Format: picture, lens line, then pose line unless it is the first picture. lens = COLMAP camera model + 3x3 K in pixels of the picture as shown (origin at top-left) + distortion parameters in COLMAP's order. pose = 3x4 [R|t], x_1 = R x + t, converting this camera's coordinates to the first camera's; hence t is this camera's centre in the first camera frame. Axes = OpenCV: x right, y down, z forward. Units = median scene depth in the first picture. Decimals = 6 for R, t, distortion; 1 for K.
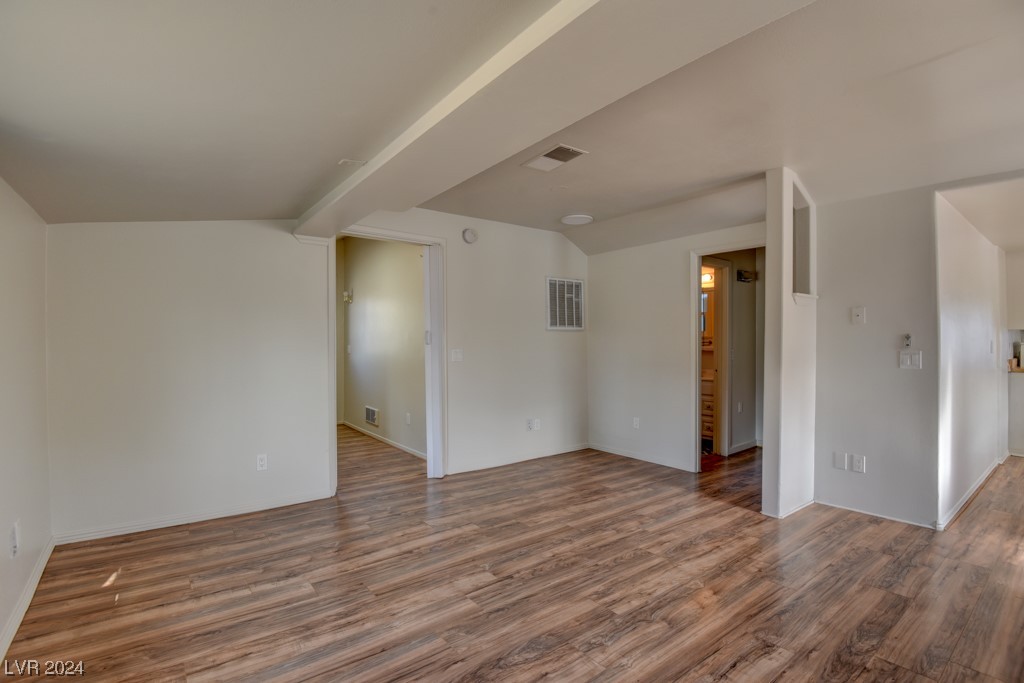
lens RADIAL K [[472.9, 0, 511.4], [0, 472.9, 343.7], [0, 0, 1]] dist [-0.028516, -0.008322]
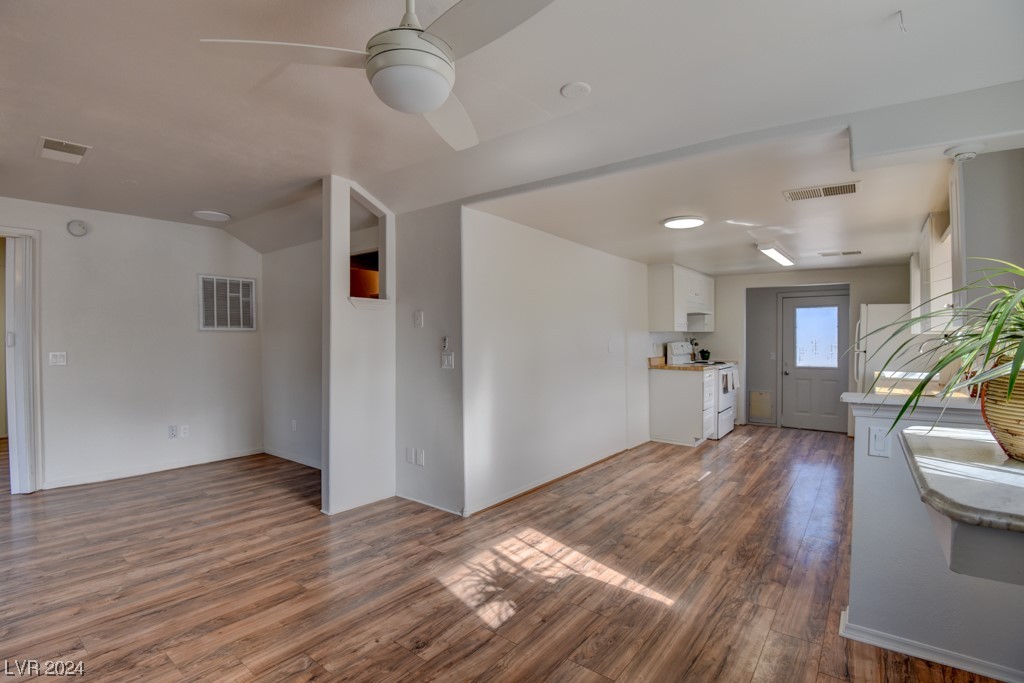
lens RADIAL K [[472.9, 0, 511.7], [0, 472.9, 341.7], [0, 0, 1]] dist [-0.028516, -0.008322]
pose [[0.965519, -0.001588, 0.260329, 0.746811], [0.002264, 0.999995, -0.002297, -0.005583], [-0.260324, 0.002807, 0.965517, -0.115908]]
